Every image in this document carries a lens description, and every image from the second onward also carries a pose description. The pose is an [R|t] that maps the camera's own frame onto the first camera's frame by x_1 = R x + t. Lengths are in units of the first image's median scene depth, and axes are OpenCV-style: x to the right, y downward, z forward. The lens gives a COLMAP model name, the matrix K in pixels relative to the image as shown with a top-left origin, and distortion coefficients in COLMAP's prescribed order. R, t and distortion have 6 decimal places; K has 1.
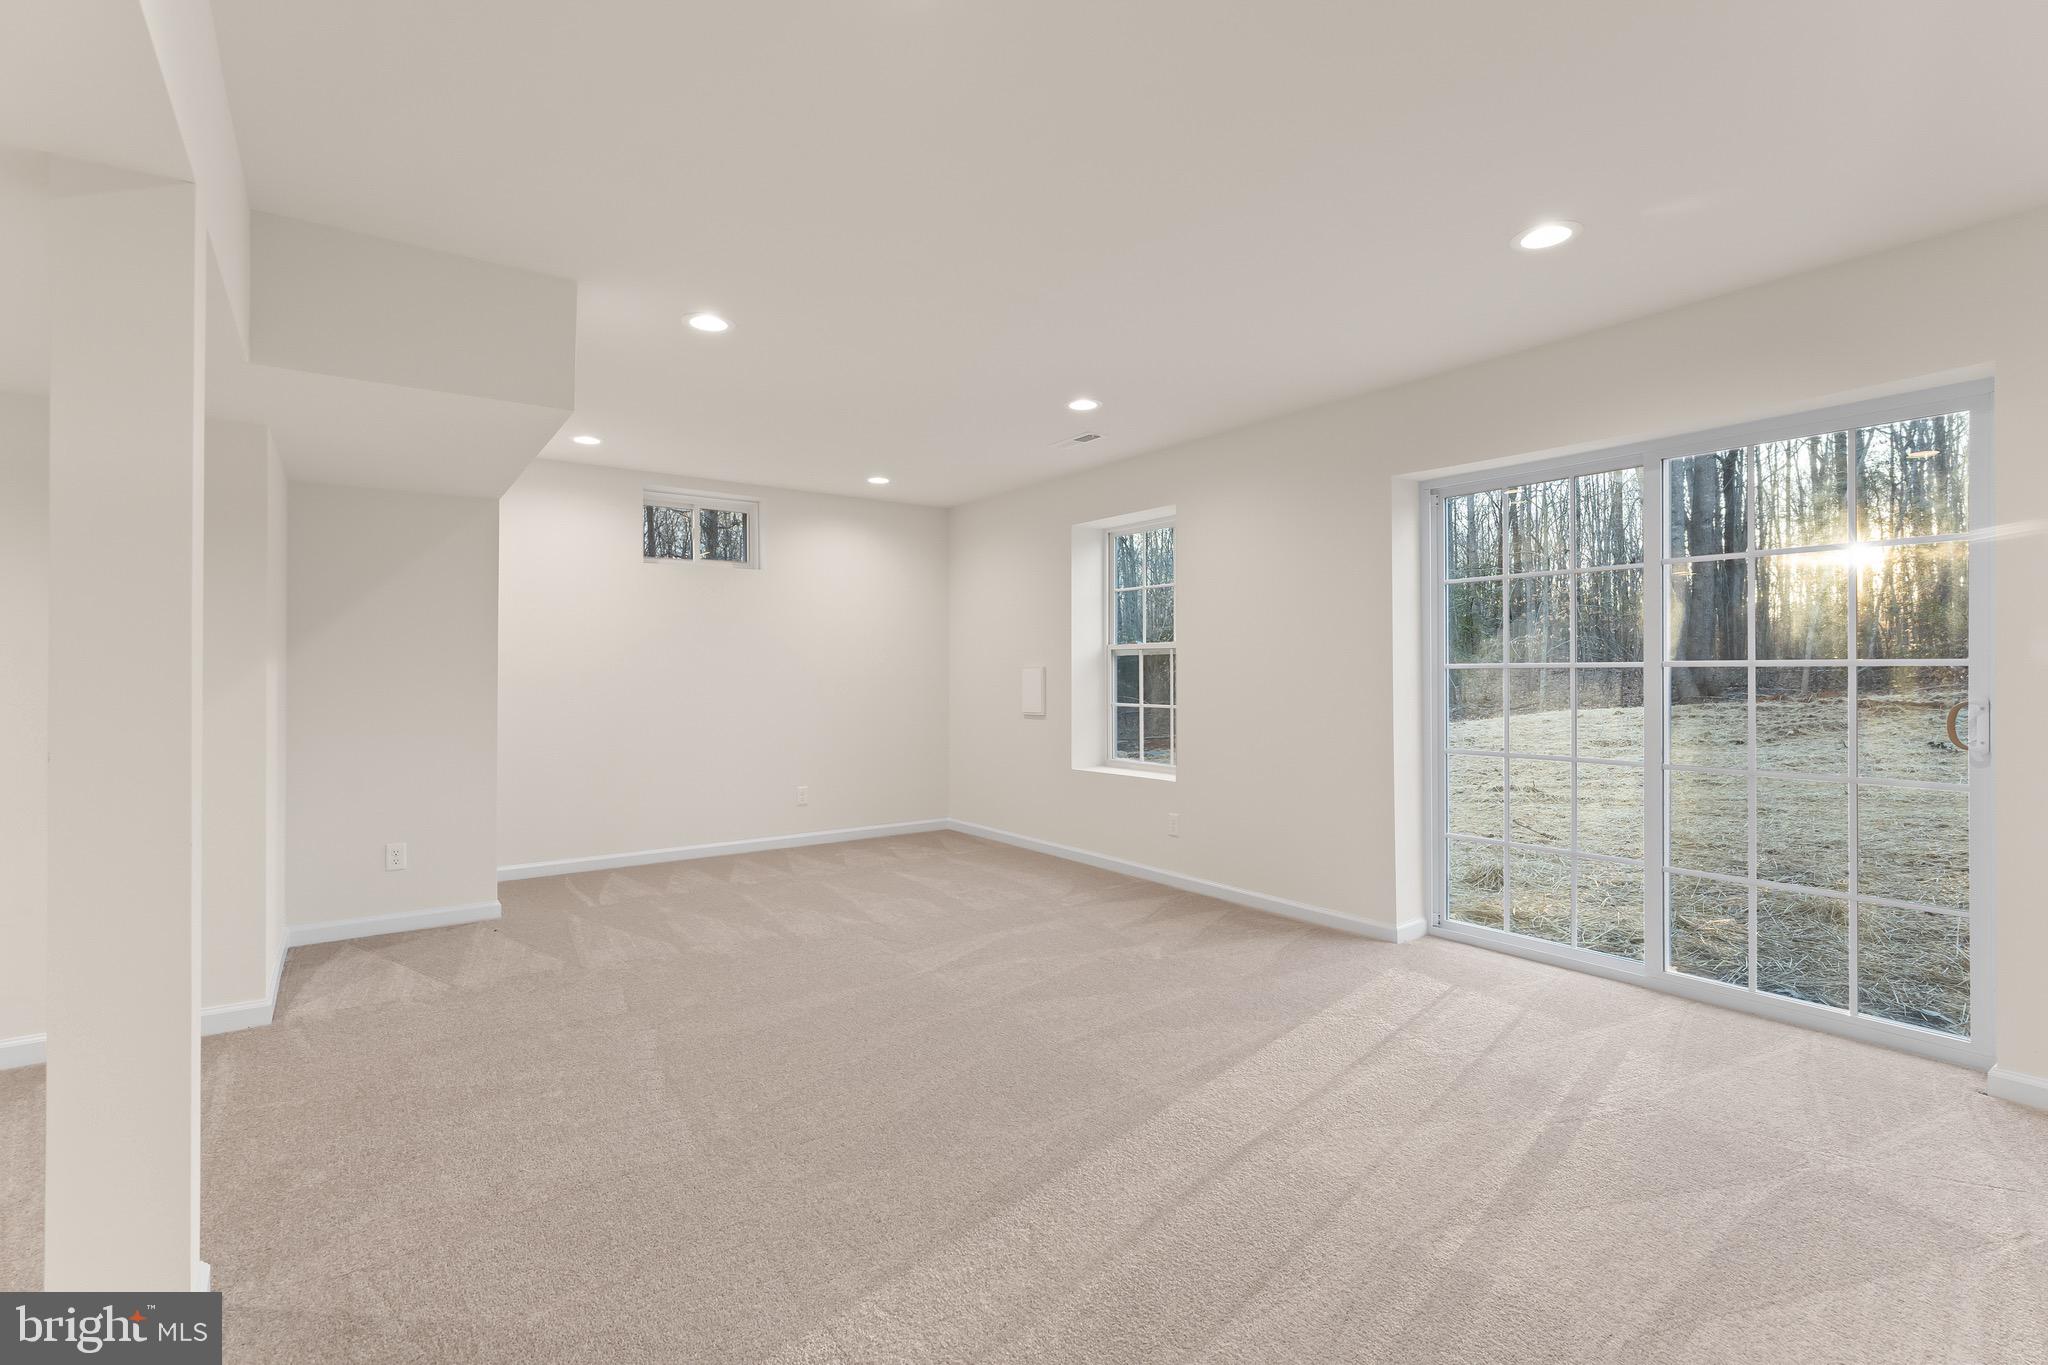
lens RADIAL K [[907.2, 0, 1043.0], [0, 907.2, 680.5], [0, 0, 1]] dist [0.001809, 0.000017]
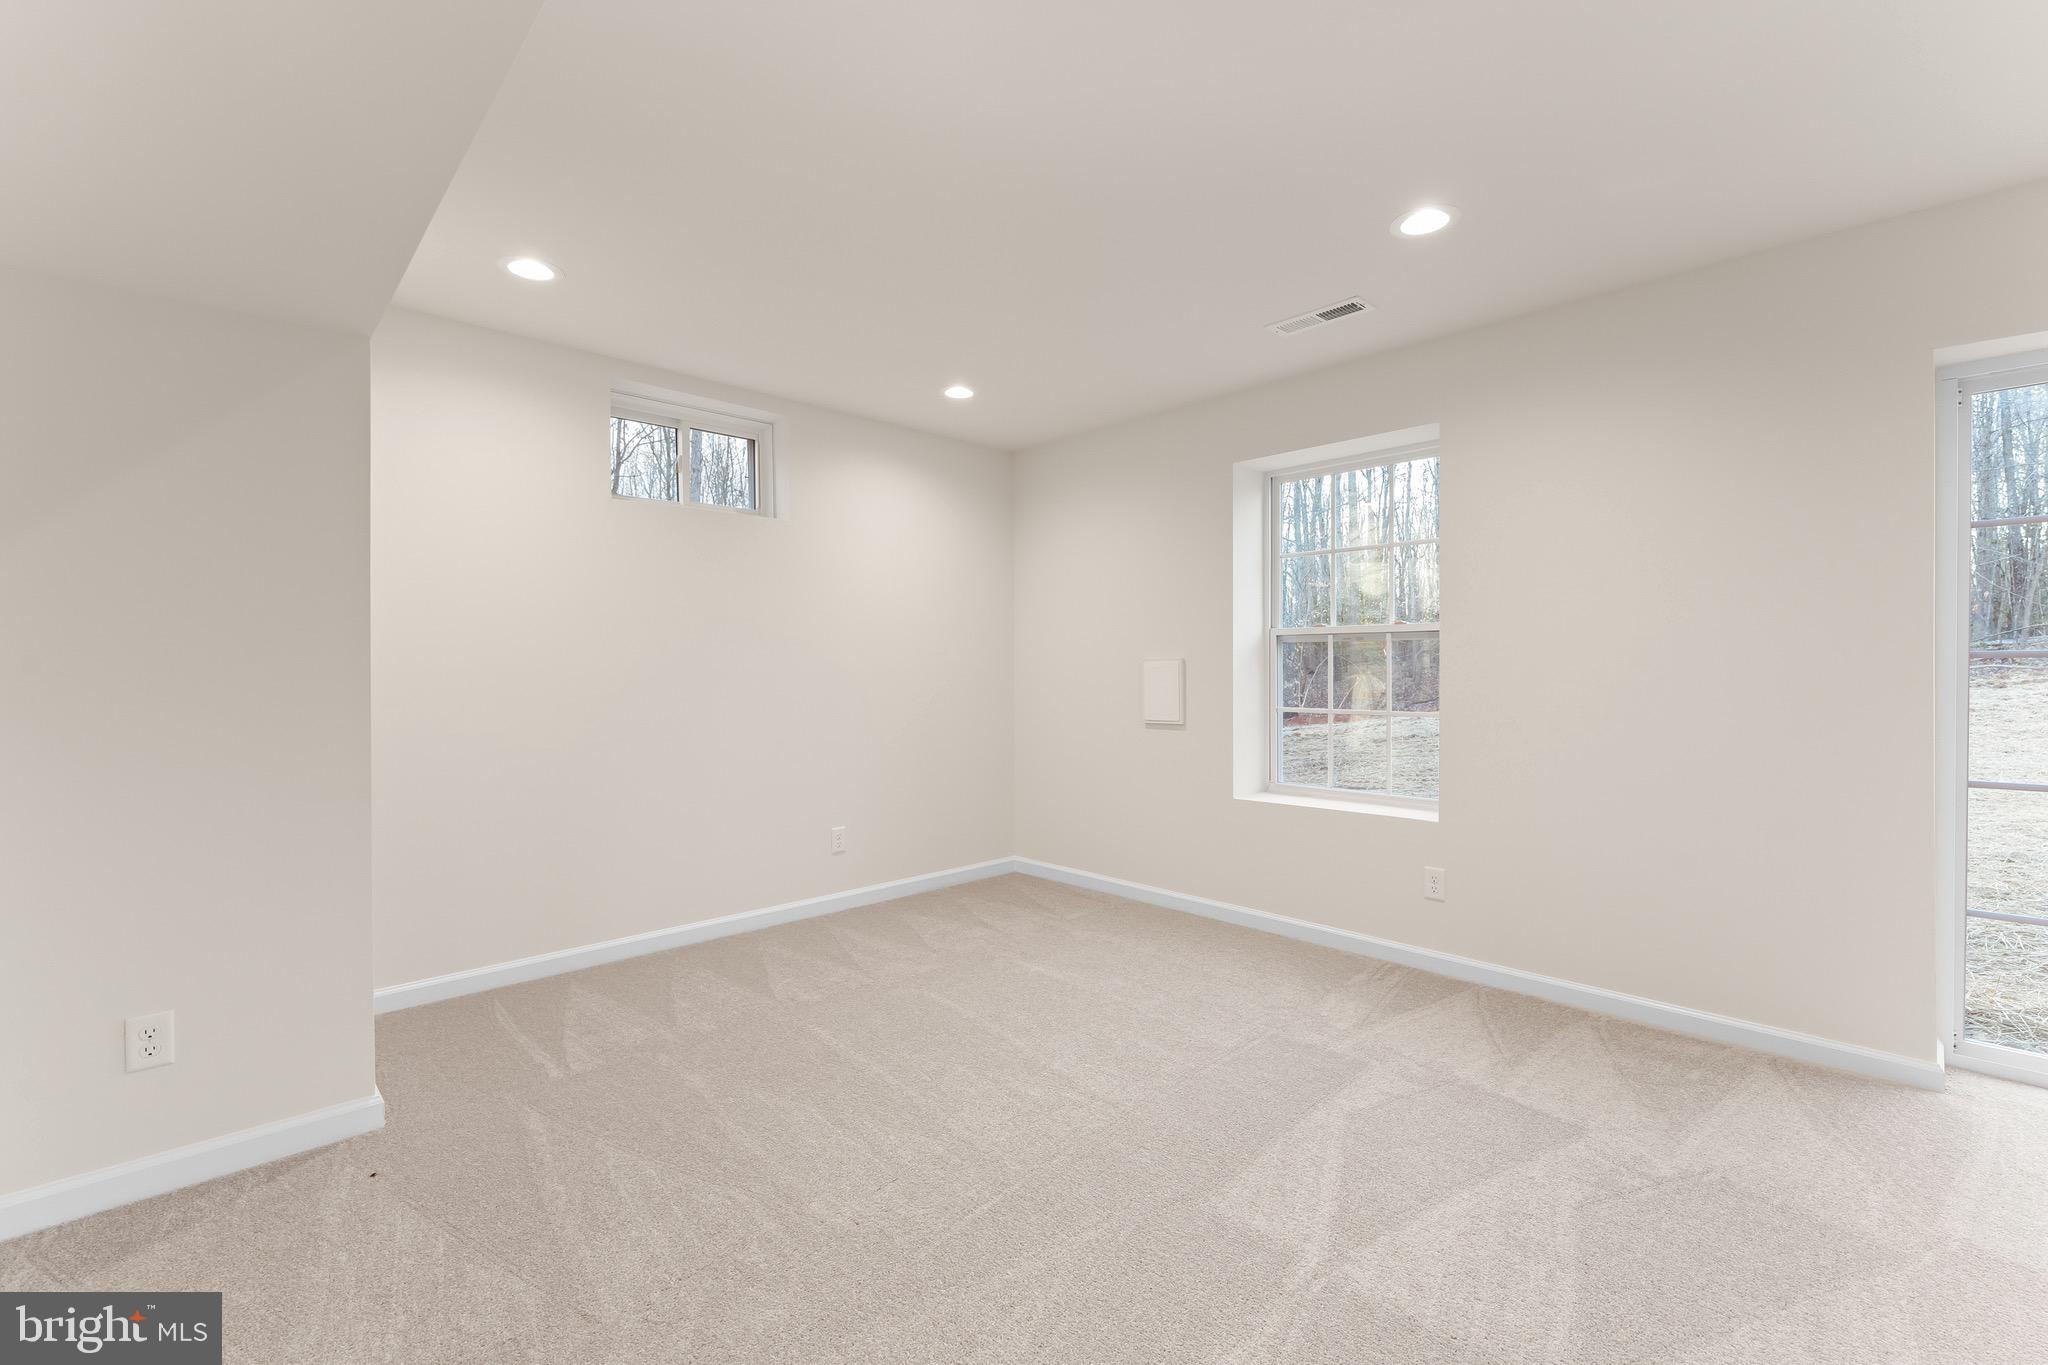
lens RADIAL K [[846.8, 0, 1042.9], [0, 846.8, 686.7], [0, 0, 1]] dist [-0.006920, 0.000076]
pose [[0.990981, -0.003125, 0.133967, -0.213371], [0.001573, 0.999930, 0.011687, -0.000484], [-0.133994, -0.011371, 0.990917, 0.352927]]
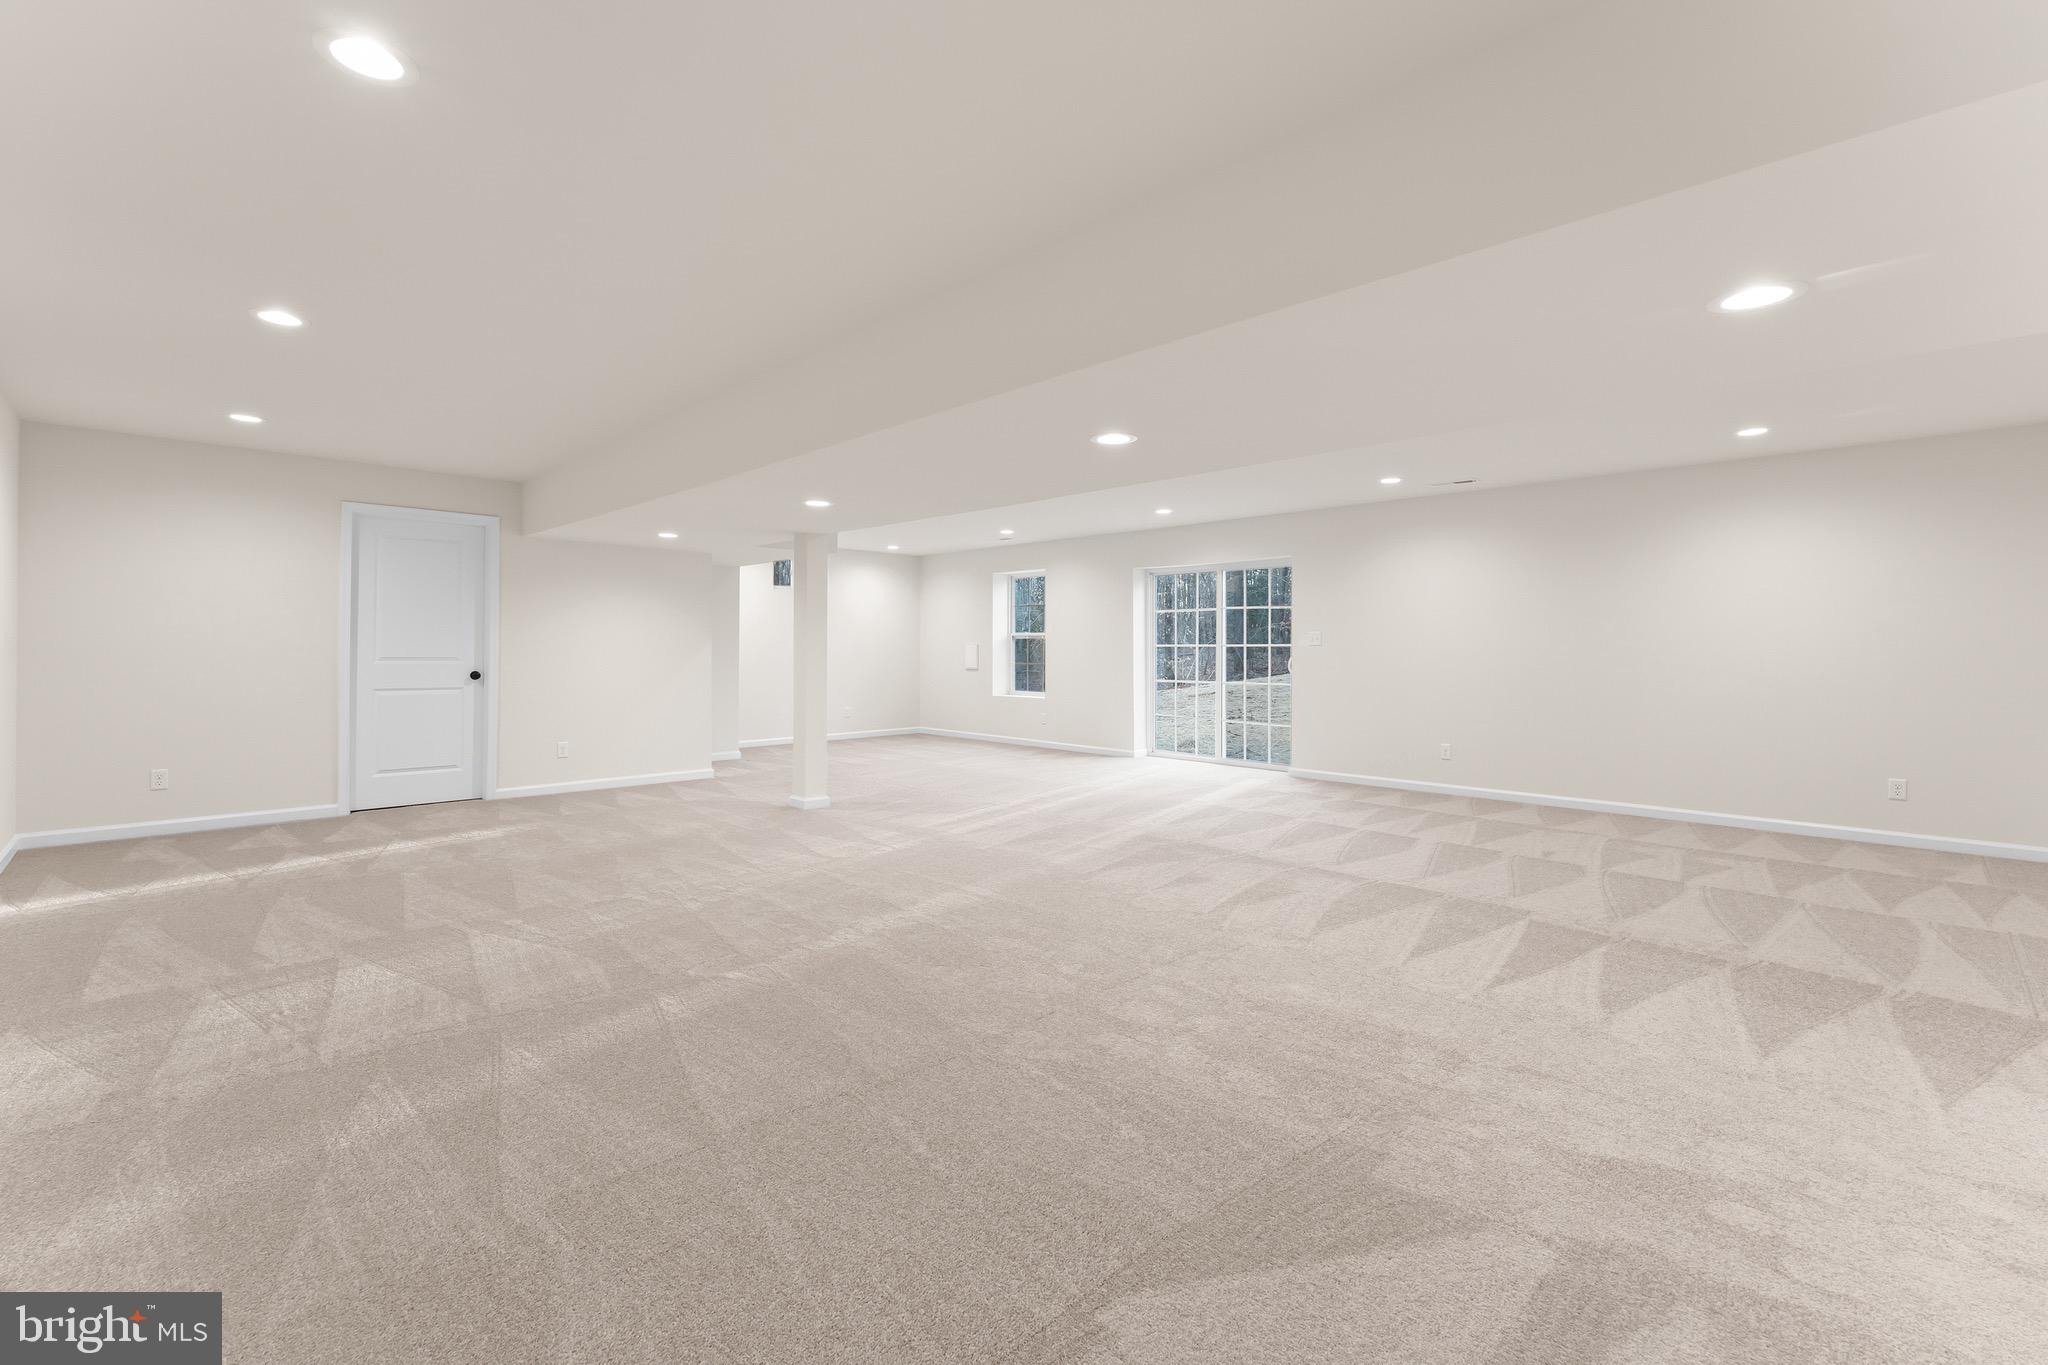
lens RADIAL K [[876.1, 0, 1024.8], [0, 876.1, 663.0], [0, 0, 1]] dist [0.000217, 0.000148]
pose [[0.992195, 0.007460, 0.124470, -0.139664], [-0.008242, 0.999949, 0.005767, 0.014484], [-0.124421, -0.006748, 0.992207, -0.926023]]
